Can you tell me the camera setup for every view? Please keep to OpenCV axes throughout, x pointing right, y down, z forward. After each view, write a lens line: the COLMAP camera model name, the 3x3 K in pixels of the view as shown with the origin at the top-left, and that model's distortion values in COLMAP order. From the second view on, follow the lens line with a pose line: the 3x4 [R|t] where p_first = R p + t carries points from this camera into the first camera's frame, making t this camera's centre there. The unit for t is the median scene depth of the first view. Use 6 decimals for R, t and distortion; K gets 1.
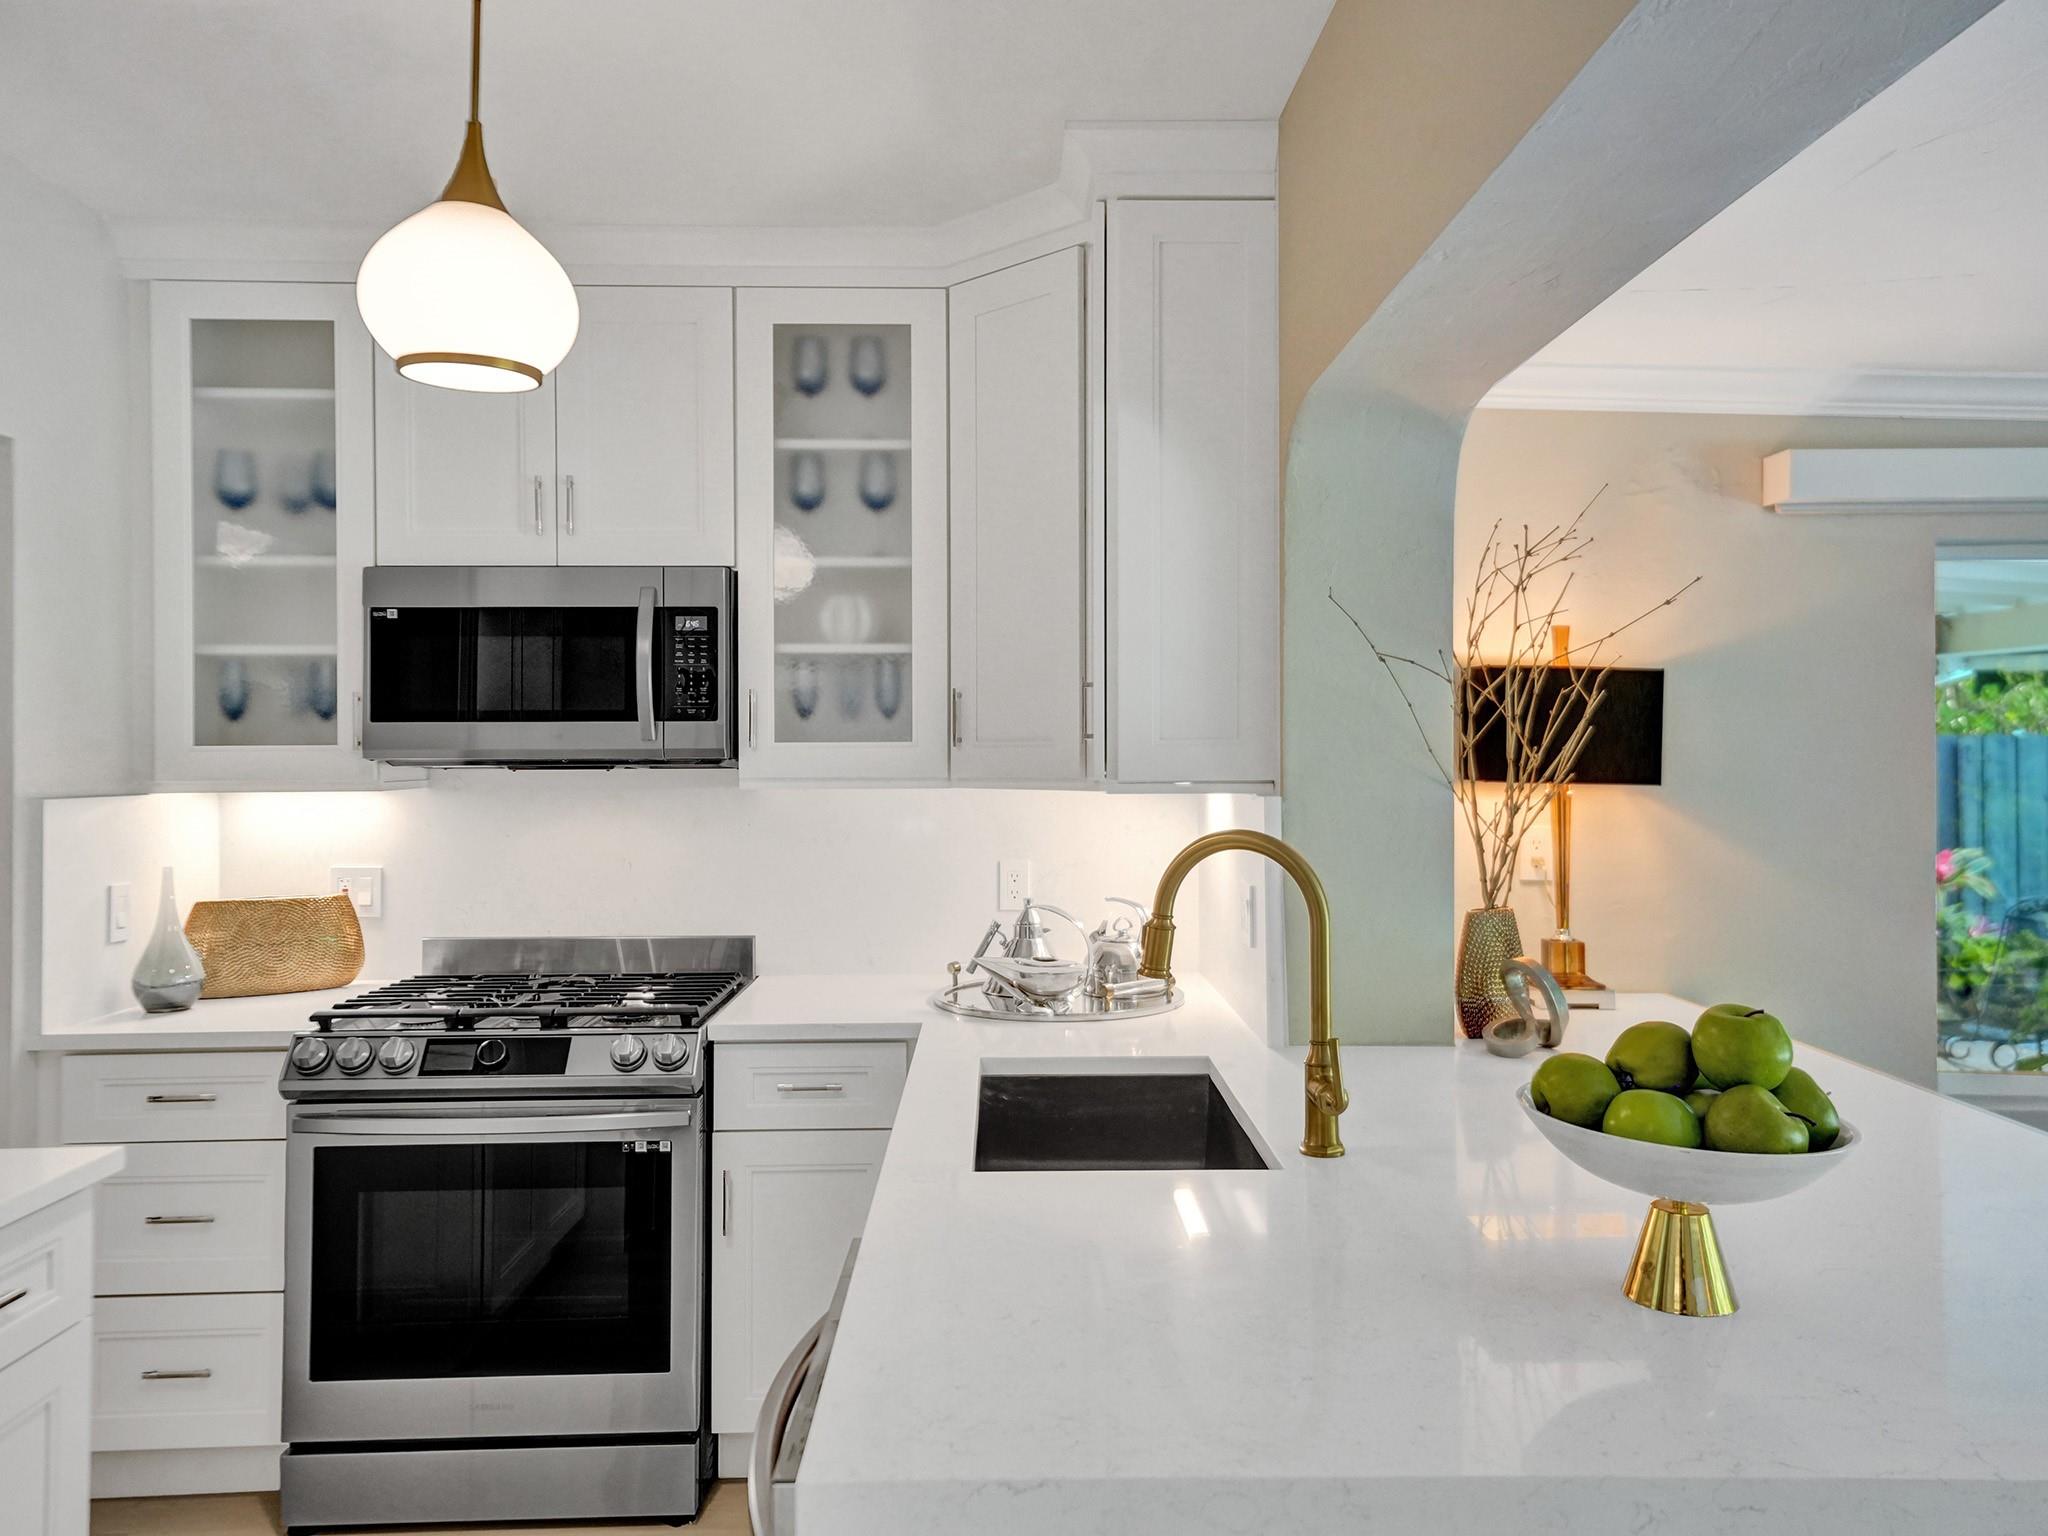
lens RADIAL K [[1445.2, 0, 1024.9], [0, 1445.2, 756.8], [0, 0, 1]] dist [0.032498, -0.010191]
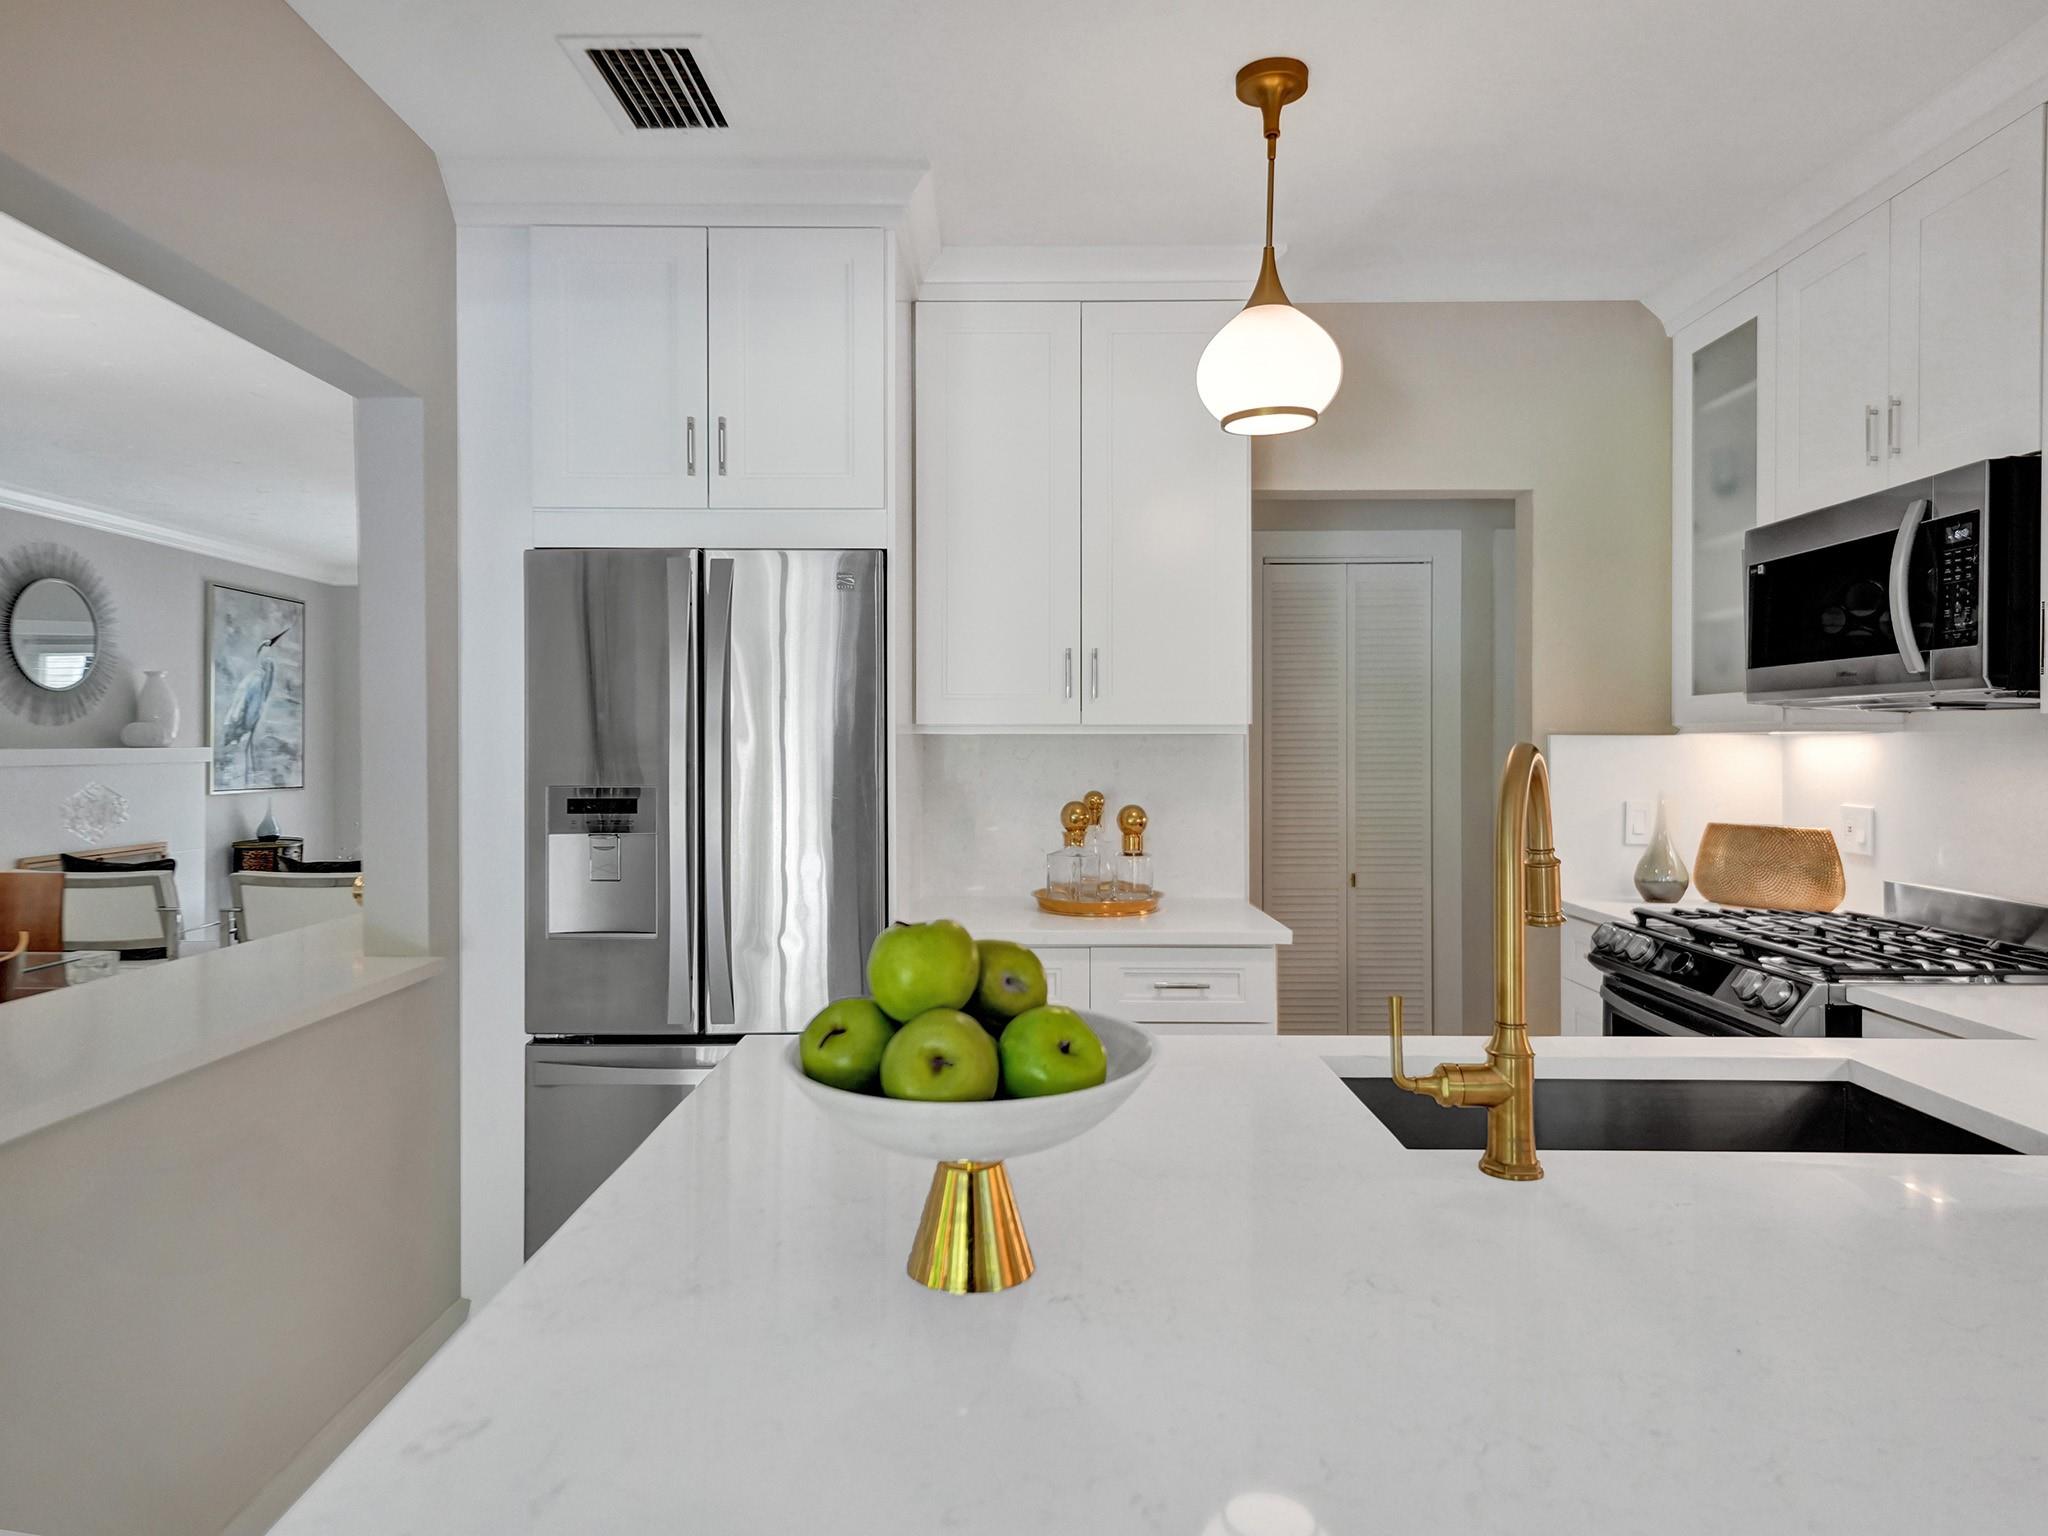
lens RADIAL K [[1280.2, 0, 1009.5], [0, 1280.2, 738.1], [0, 0, 1]] dist [0.009578, 0.000433]
pose [[-0.030621, -0.001408, -0.999530, 0.554093], [0.001667, 0.999998, -0.001460, 0.029837], [0.999530, -0.001711, -0.030618, 0.459626]]
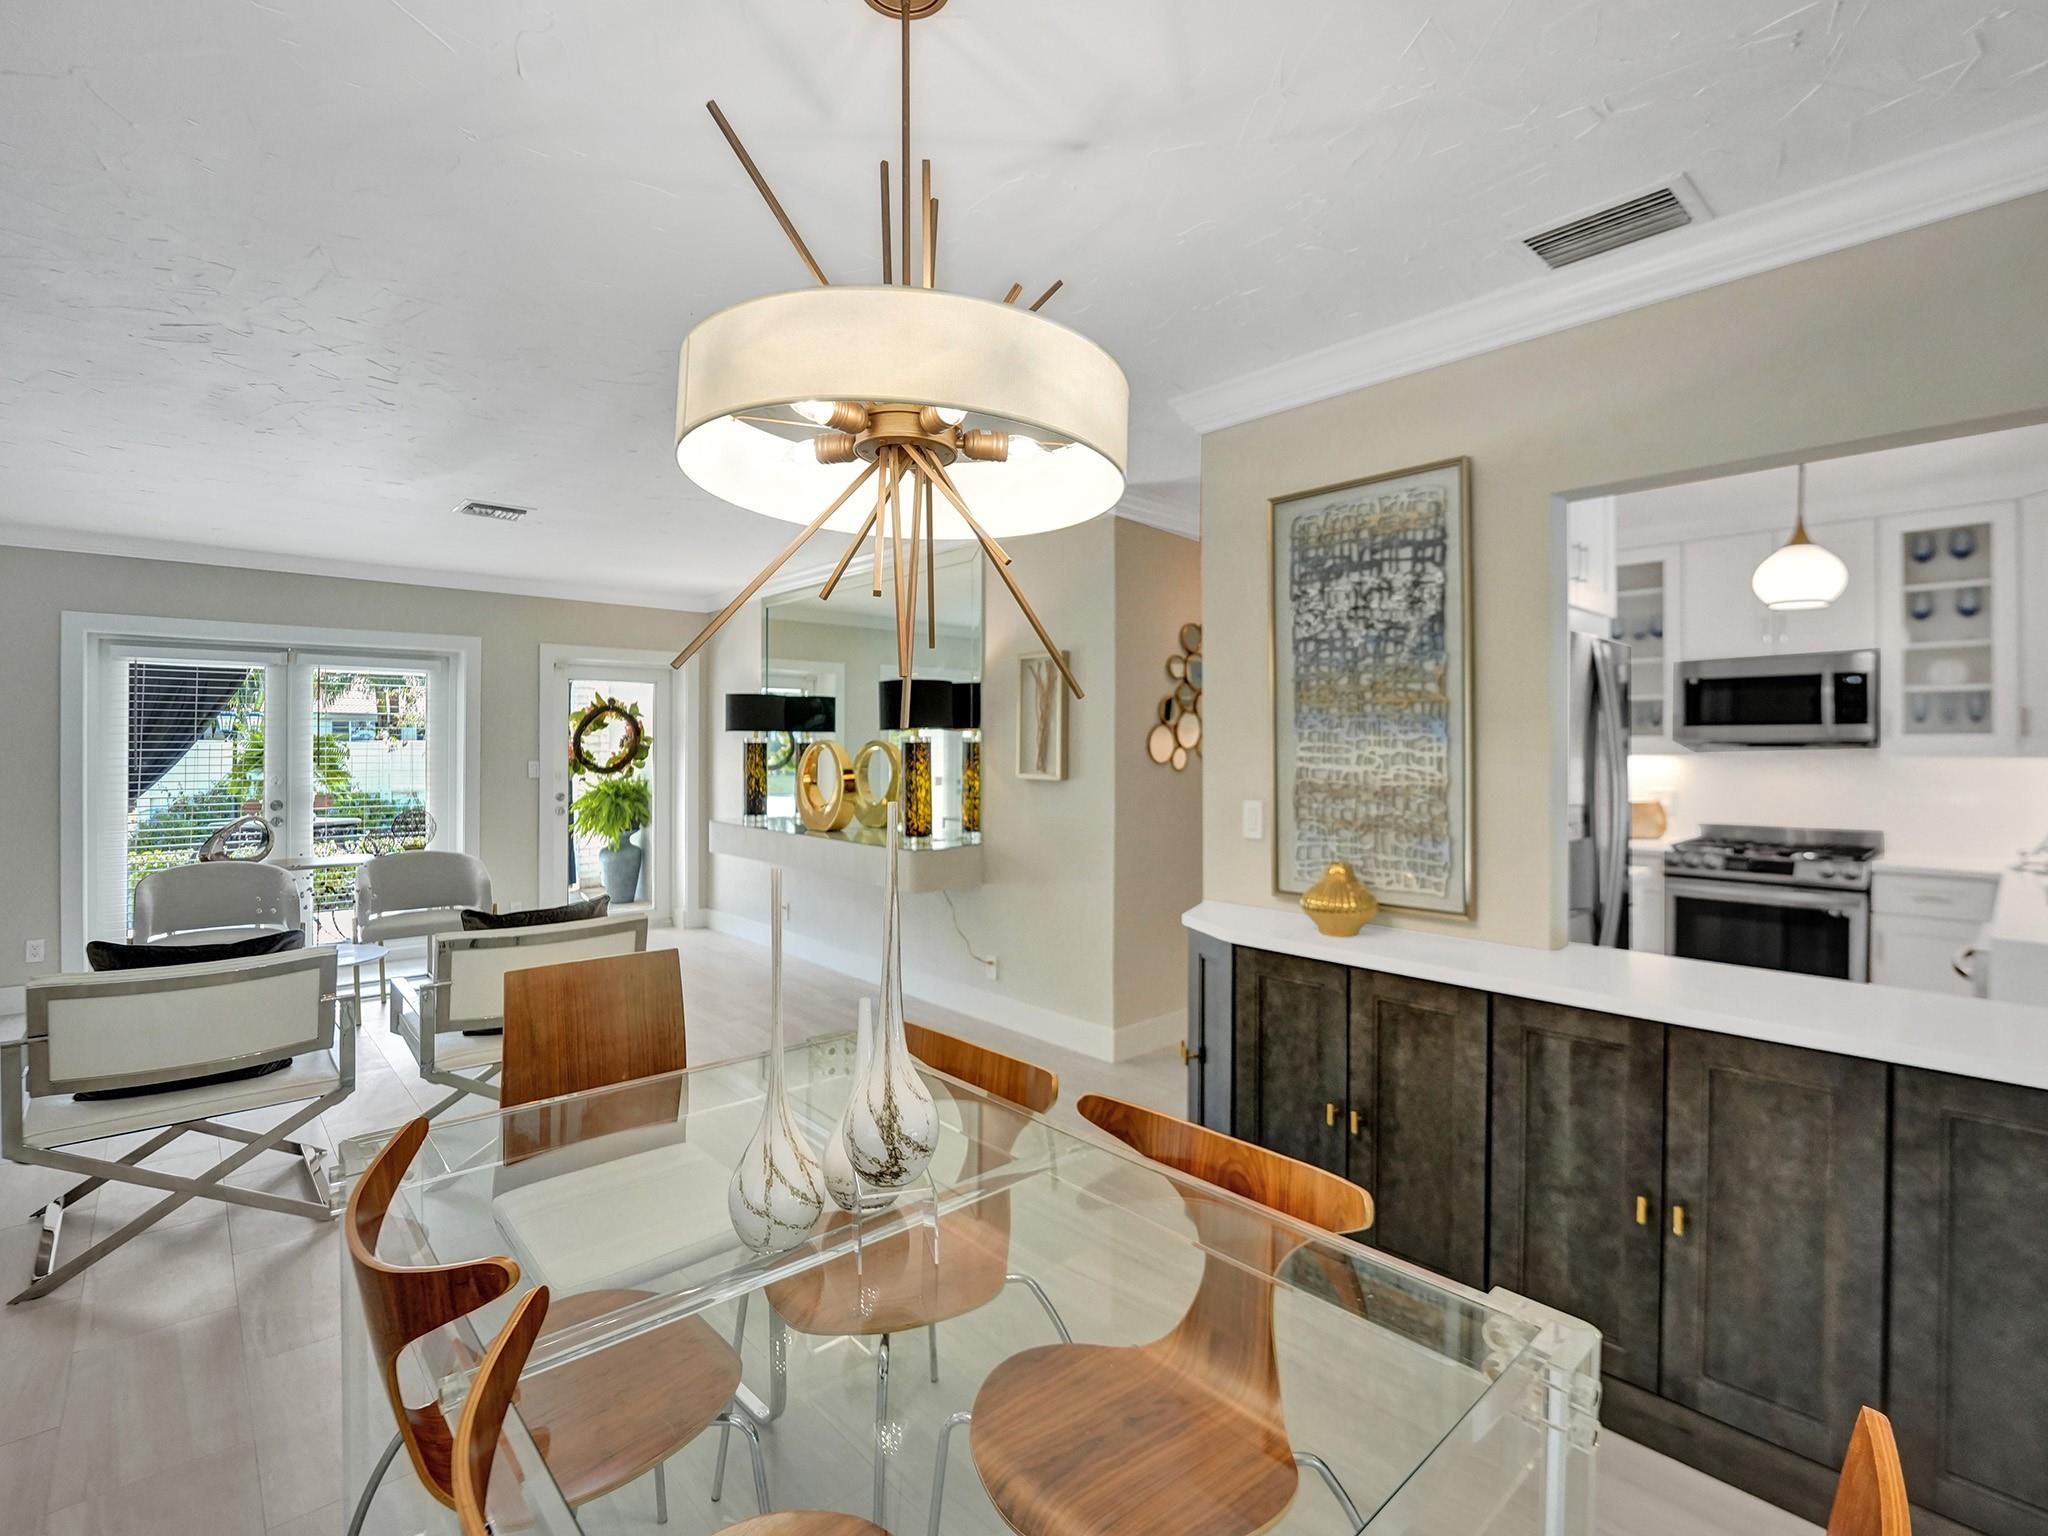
lens RADIAL K [[949.9, 0, 1086.3], [0, 949.9, 744.3], [0, 0, 1]] dist [-0.007908, 0.002502]
pose [[0.691626, 0.005569, -0.722234, -0.003391], [-0.001707, 0.999980, 0.006076, -0.002798], [0.722253, -0.002969, 0.691622, -0.789538]]
